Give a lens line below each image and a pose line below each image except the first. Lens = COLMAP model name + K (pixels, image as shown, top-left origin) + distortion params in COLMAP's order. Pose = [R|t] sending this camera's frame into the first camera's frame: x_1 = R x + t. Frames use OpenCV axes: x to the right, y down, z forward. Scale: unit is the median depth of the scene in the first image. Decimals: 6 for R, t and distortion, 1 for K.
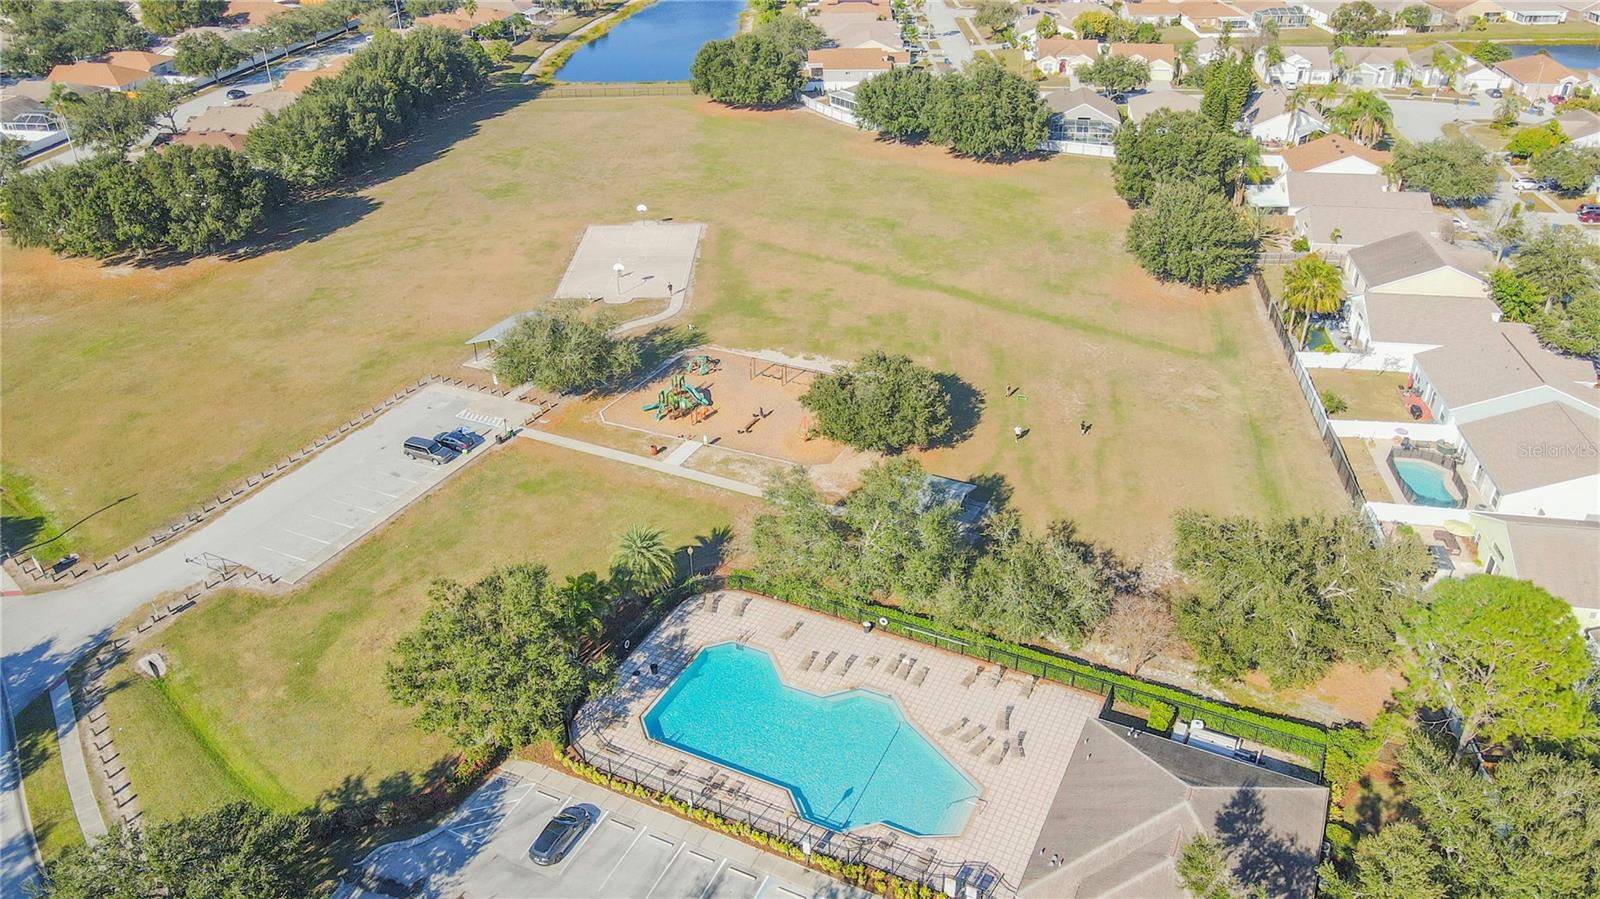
lens RADIAL K [[1183.5, 0, 797.7], [0, 1183.5, 460.6], [0, 0, 1]] dist [-0.009066, 0.042754]
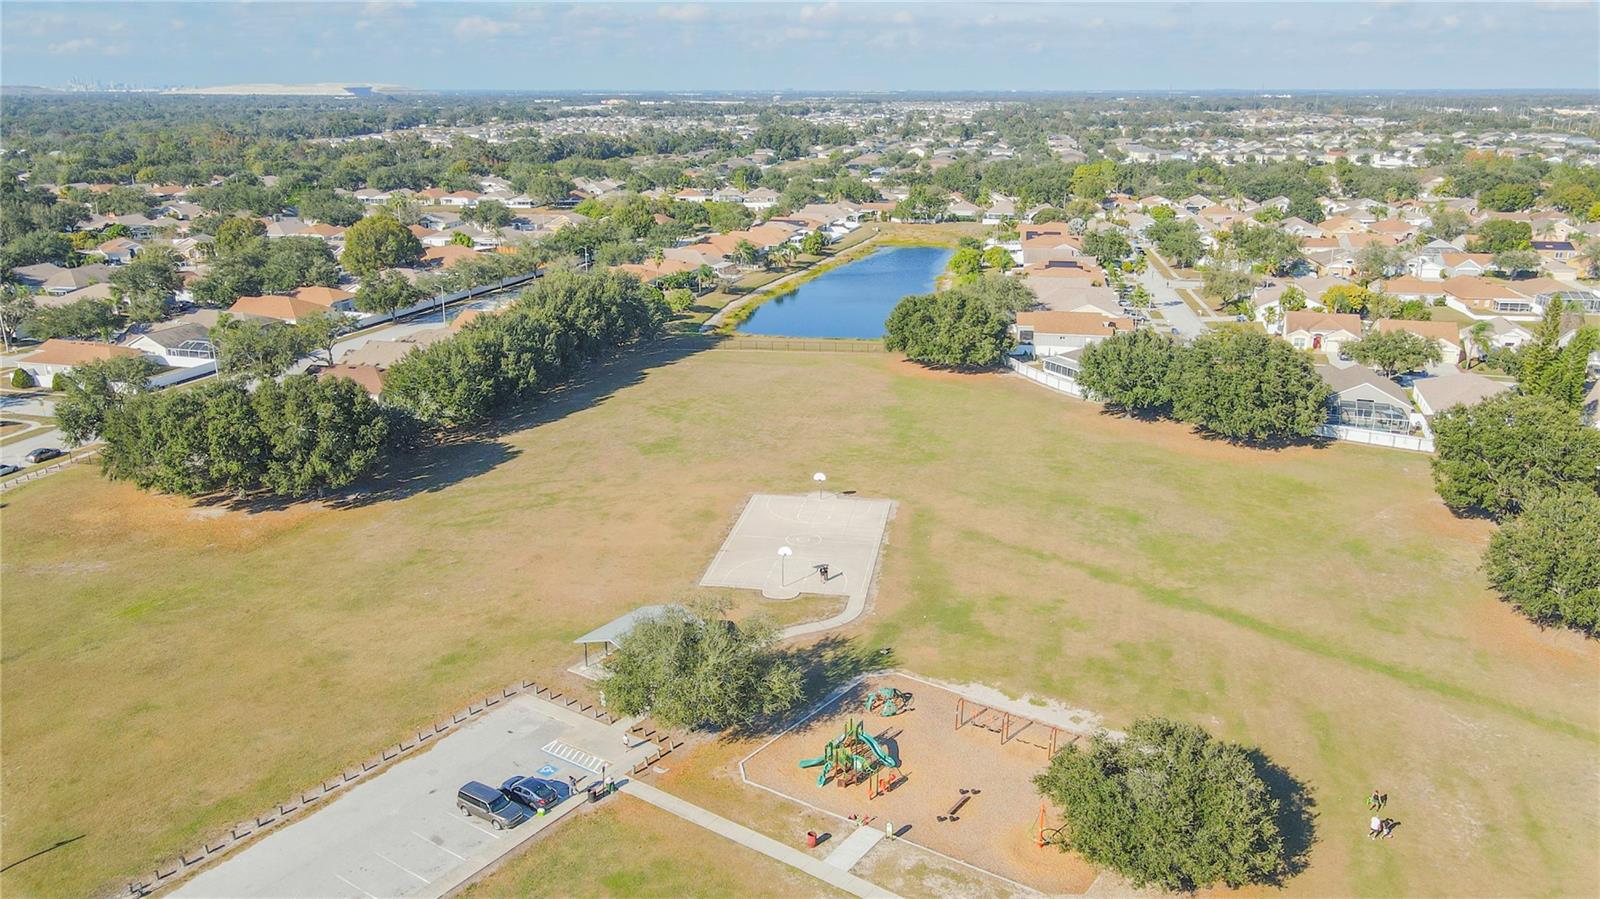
lens RADIAL K [[1183.5, 0, 797.7], [0, 1183.5, 460.6], [0, 0, 1]] dist [-0.009066, 0.042754]
pose [[0.988168, 0.059686, -0.141286, -0.035711], [-0.088938, 0.973476, -0.210795, -0.056680], [0.124957, 0.220867, 0.967266, 0.229207]]
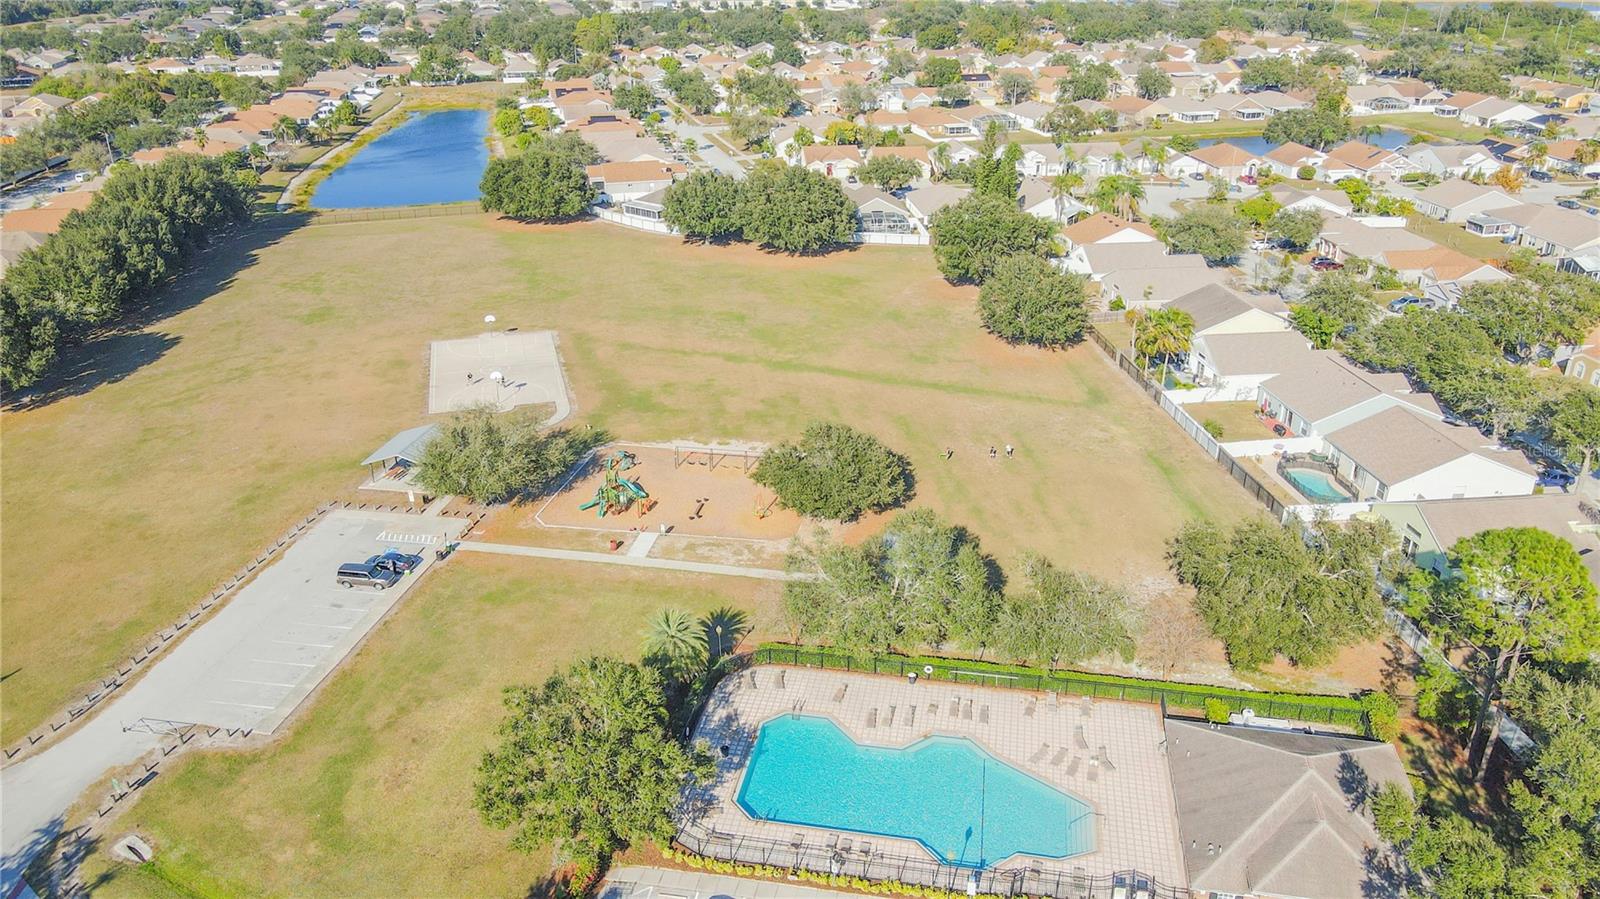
lens RADIAL K [[1183.5, 0, 797.7], [0, 1183.5, 460.6], [0, 0, 1]] dist [-0.009066, 0.042754]
pose [[0.962101, -0.104288, 0.251964, -0.159550], [0.129322, 0.987963, -0.084883, 0.018210], [-0.240079, 0.114250, 0.964007, 0.018877]]
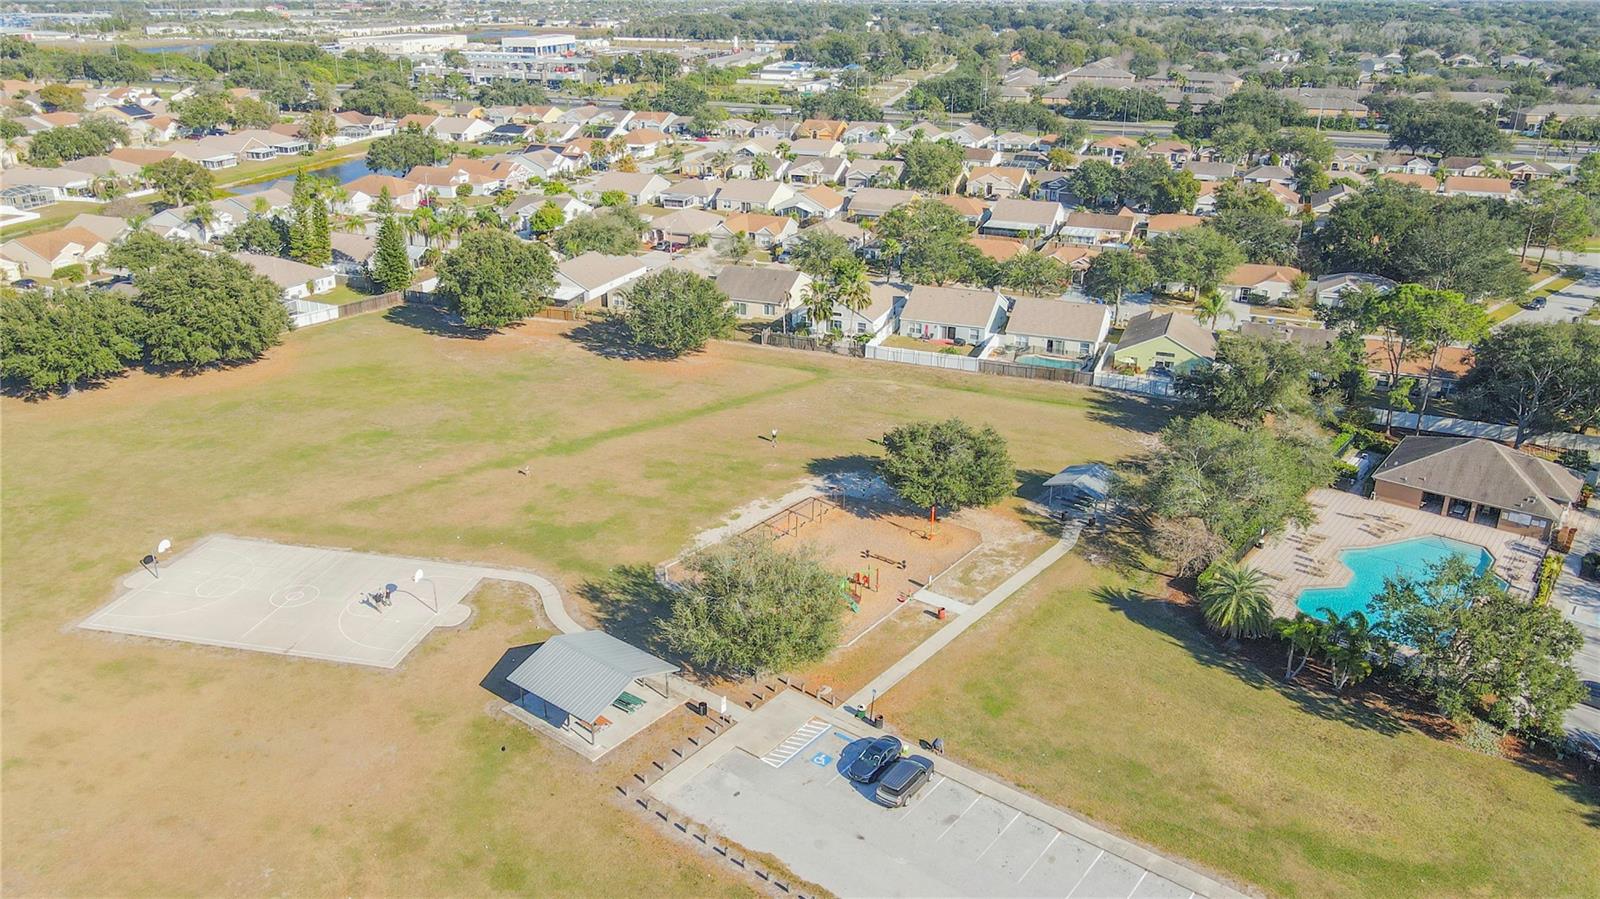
lens RADIAL K [[1171.5, 0, 800.0], [0, 1171.5, 470.9], [0, 0, 1]] dist [-0.012661, 0.053505]
pose [[0.194514, -0.364043, 0.910844, -0.643523], [0.482307, 0.844071, 0.234358, -0.251370], [-0.854133, 0.393721, 0.339764, 0.569276]]
